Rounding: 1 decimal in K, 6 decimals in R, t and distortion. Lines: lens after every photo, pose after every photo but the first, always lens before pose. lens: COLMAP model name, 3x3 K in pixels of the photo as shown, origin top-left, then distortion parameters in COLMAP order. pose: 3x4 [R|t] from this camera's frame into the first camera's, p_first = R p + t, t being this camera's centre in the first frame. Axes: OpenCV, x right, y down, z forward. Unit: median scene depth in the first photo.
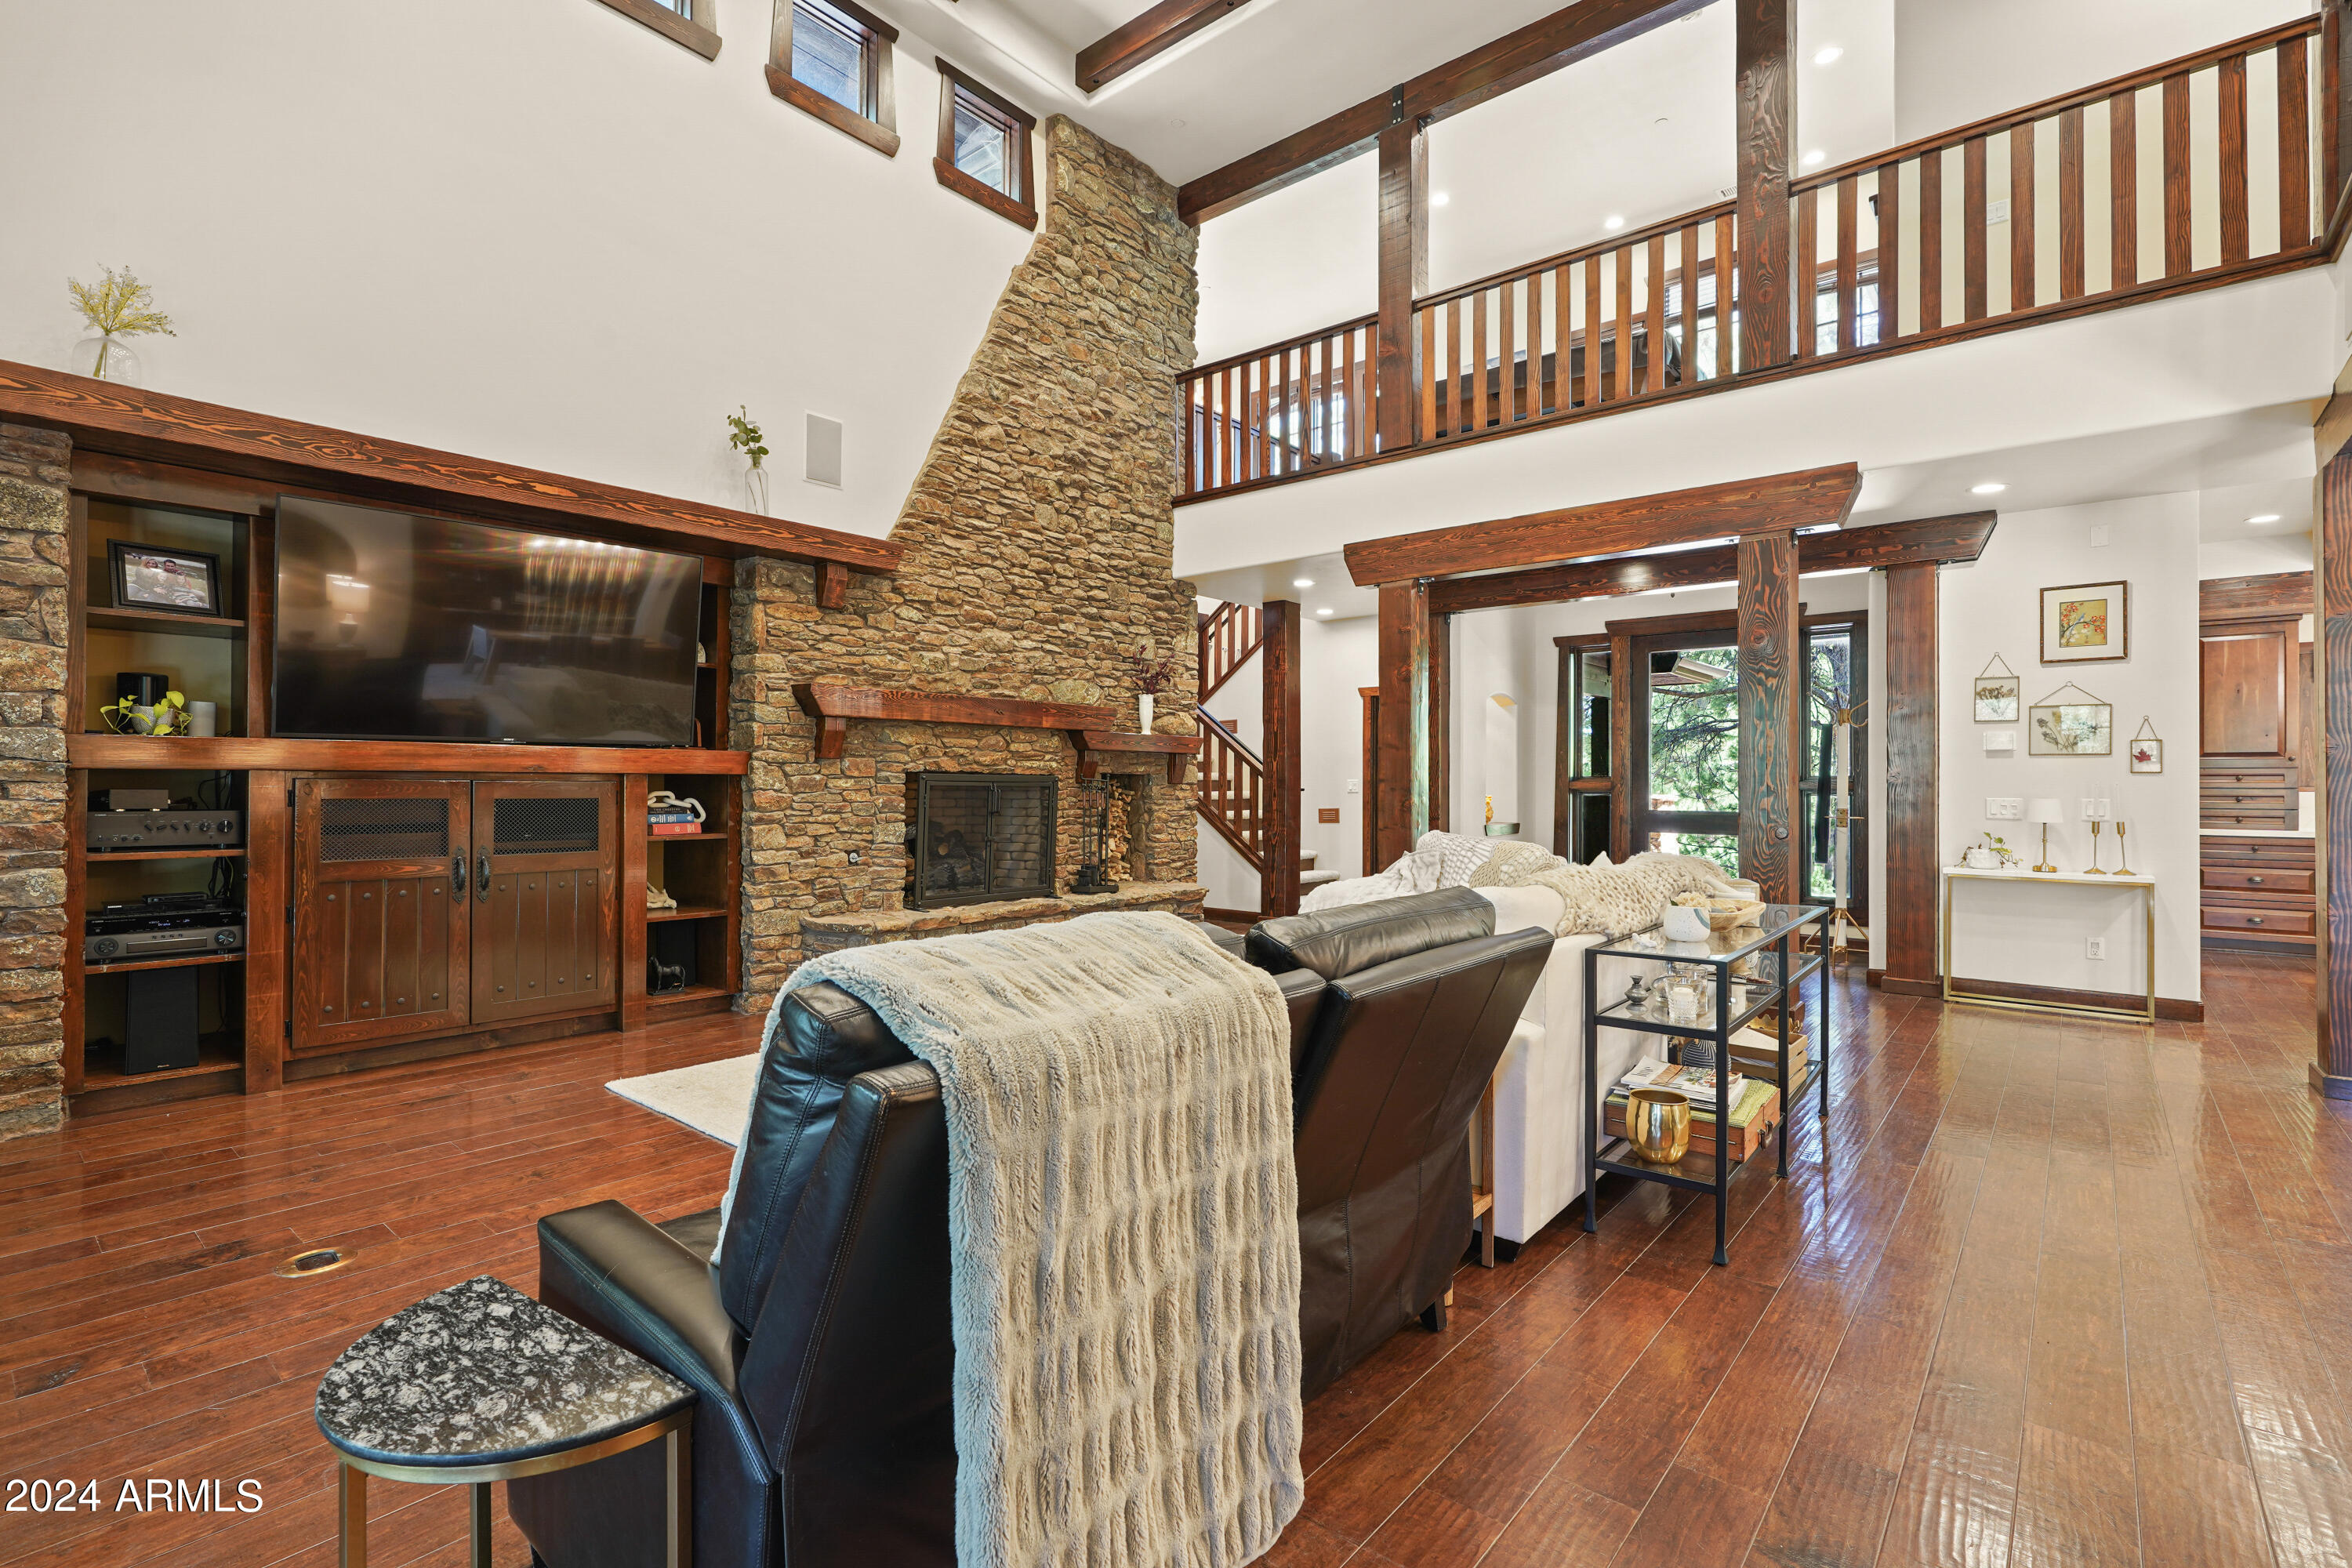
lens RADIAL K [[1083.0, 0, 1172.2], [0, 1083.0, 762.0], [0, 0, 1]] dist [-0.003207, 0.004644]
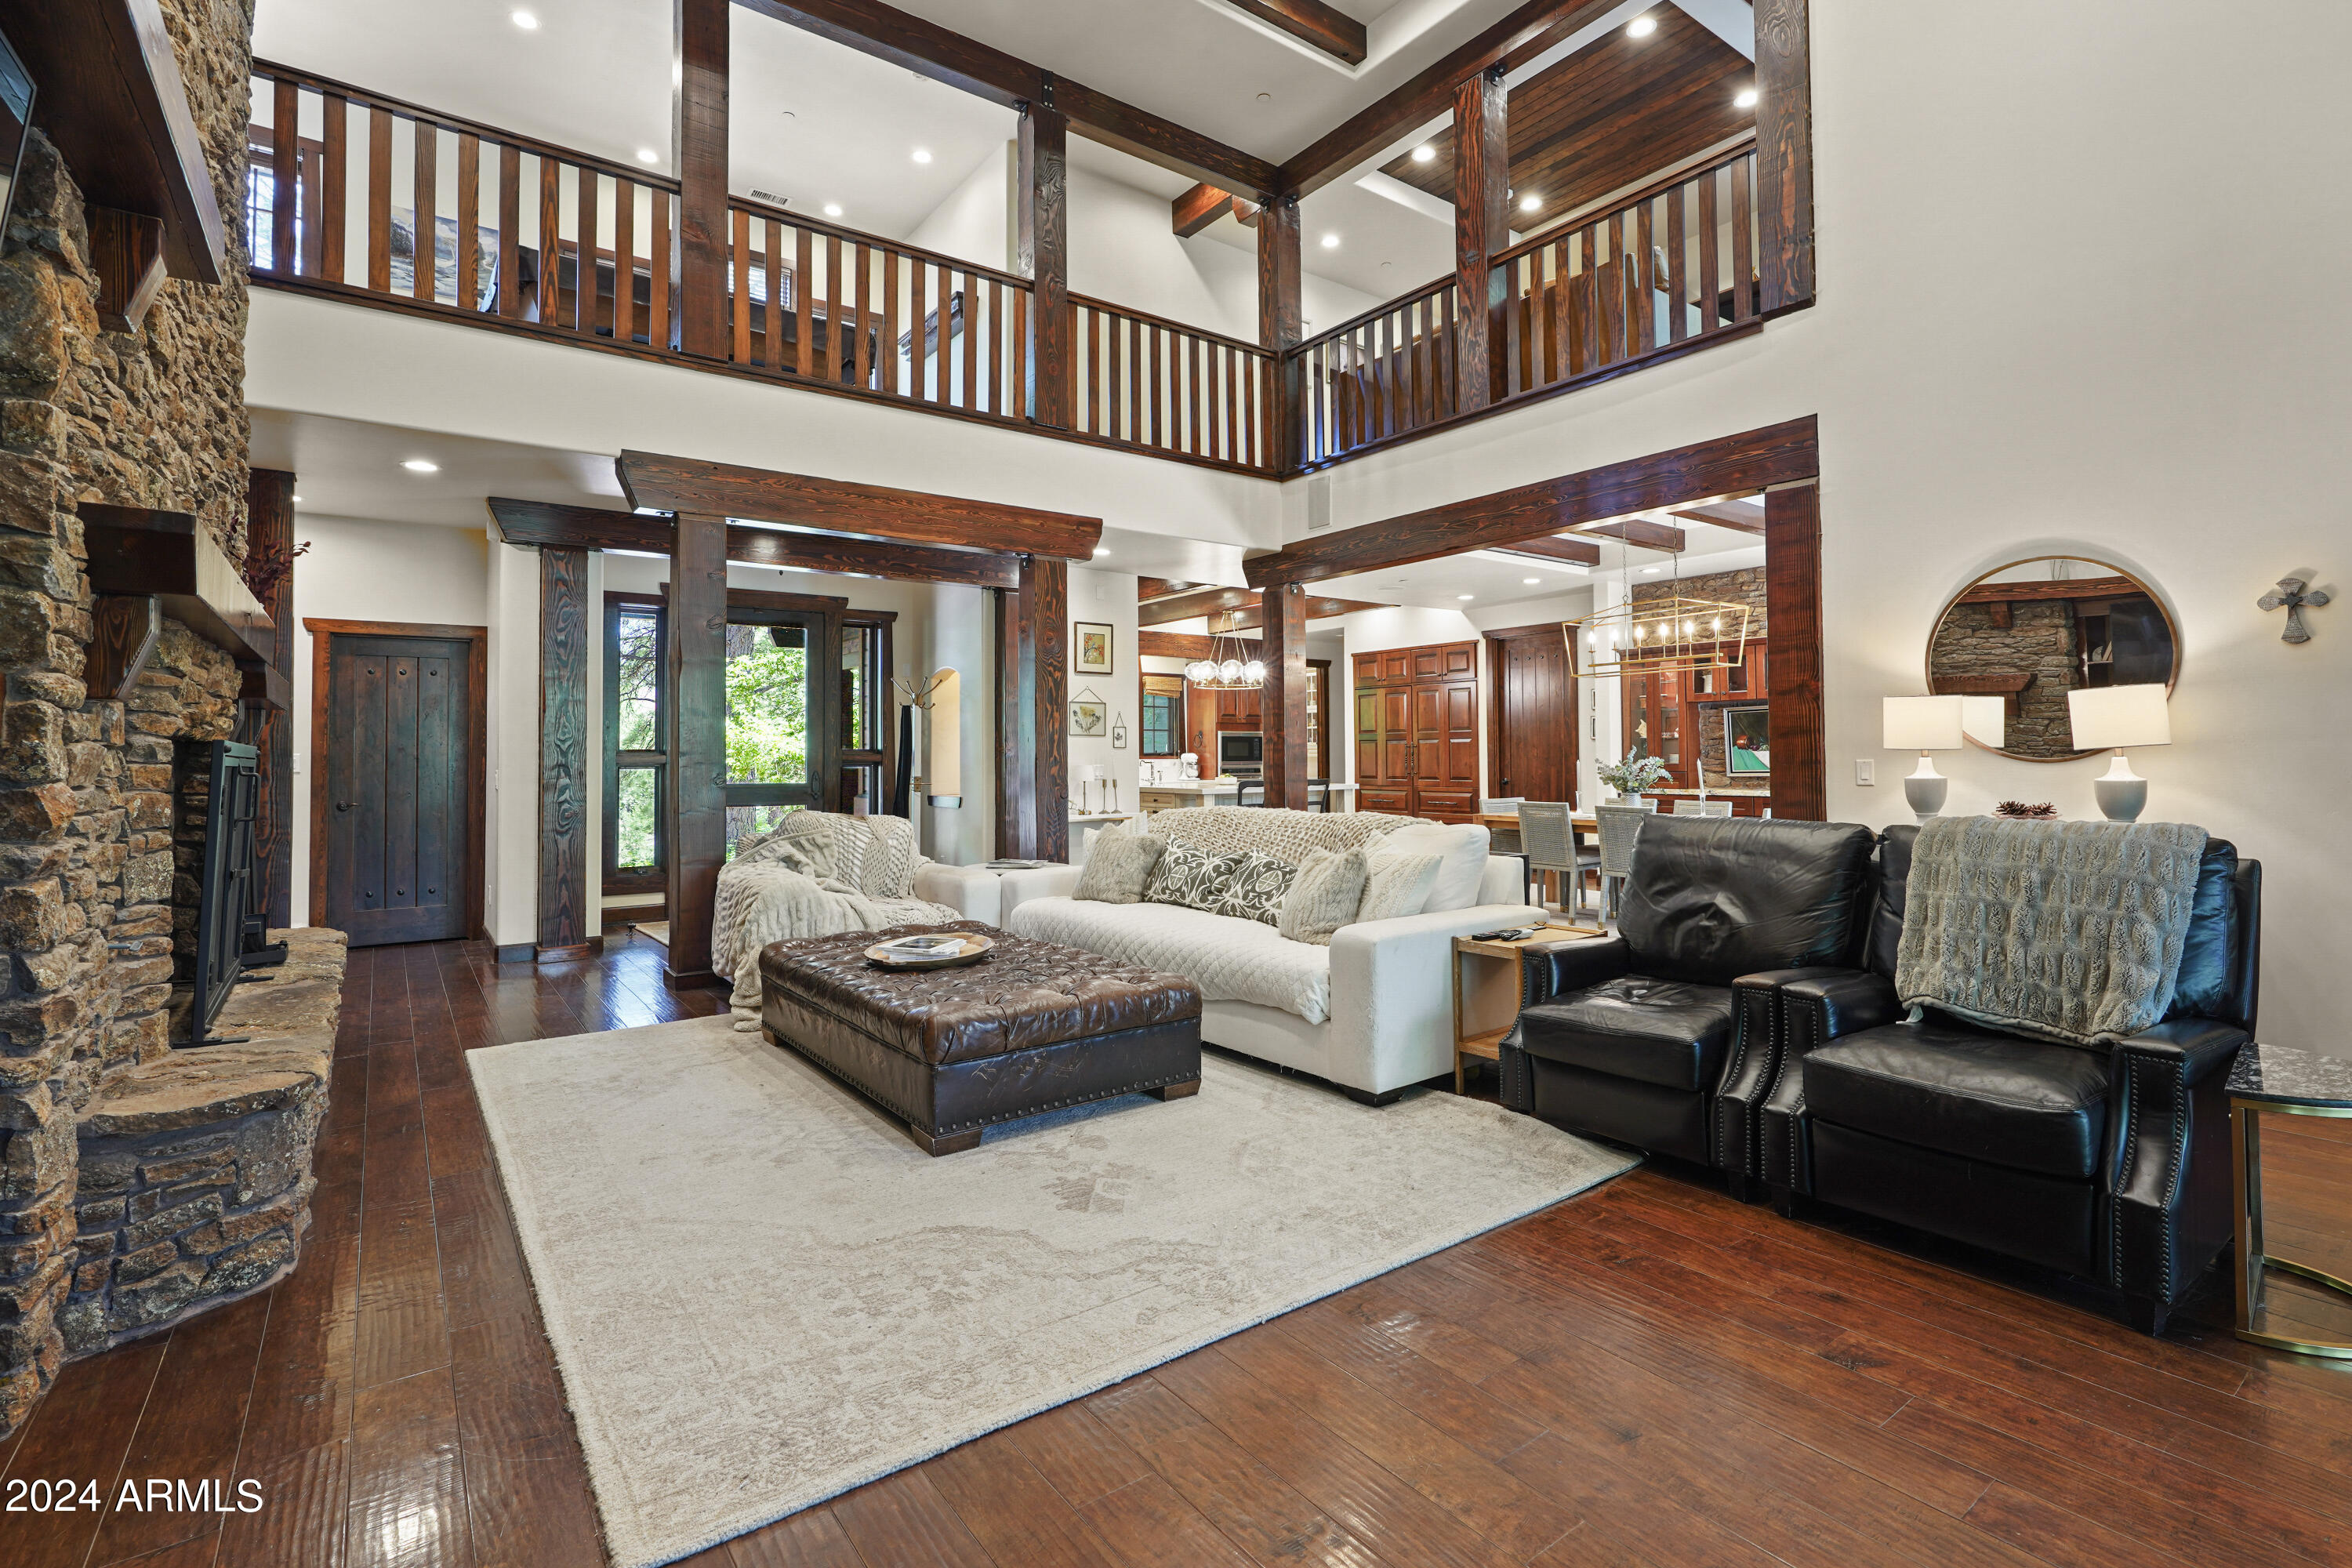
lens RADIAL K [[1096.7, 0, 1177.1], [0, 1096.7, 697.7], [0, 0, 1]] dist [0.000248, 0.005483]
pose [[0.237511, 0.047641, 0.970216, -0.598267], [-0.016139, 0.998852, -0.045096, 0.007451], [-0.971251, -0.004948, 0.238008, 0.512226]]
